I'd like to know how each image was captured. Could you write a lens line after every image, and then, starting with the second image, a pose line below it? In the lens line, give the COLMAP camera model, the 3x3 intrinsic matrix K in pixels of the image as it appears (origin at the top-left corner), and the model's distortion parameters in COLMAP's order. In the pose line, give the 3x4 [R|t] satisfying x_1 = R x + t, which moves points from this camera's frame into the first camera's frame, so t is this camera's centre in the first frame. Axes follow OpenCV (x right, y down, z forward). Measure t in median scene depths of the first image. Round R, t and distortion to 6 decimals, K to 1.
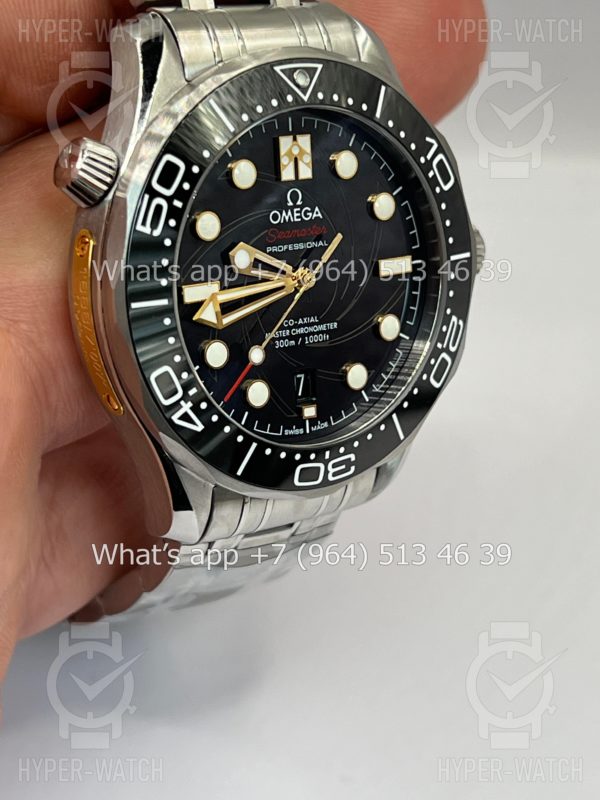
lens RADIAL K [[1880.5, 0, 306.9], [0, 1880.5, 401.4], [0, 0, 1]] dist [0.312461, 0.000000]
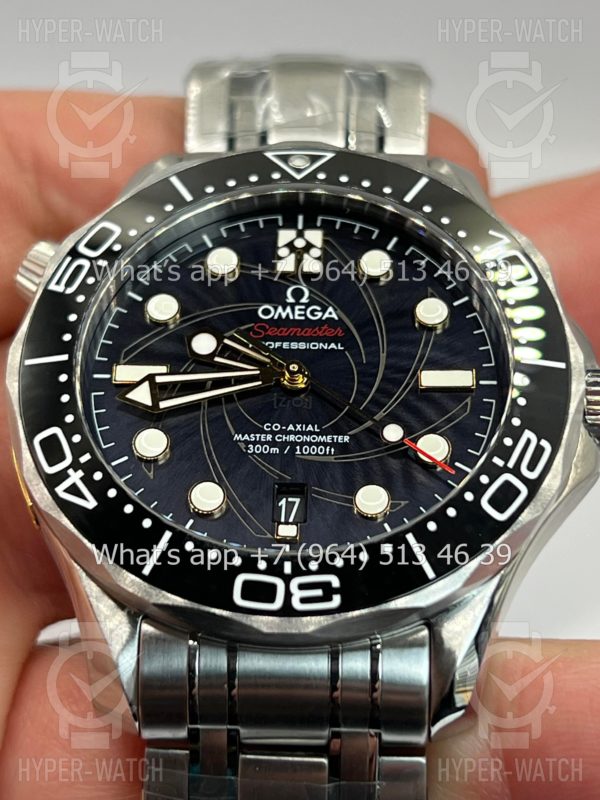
lens RADIAL K [[1880.5, 0, 291.9], [0, 1880.5, 404.2], [0, 0, 1]] dist [0.312461, 0.000000]
pose [[0.785133, -0.241786, -0.570181, 0.442631], [-0.182371, 0.789566, -0.585941, 0.405138], [0.591868, 0.564026, 0.575819, 0.557042]]
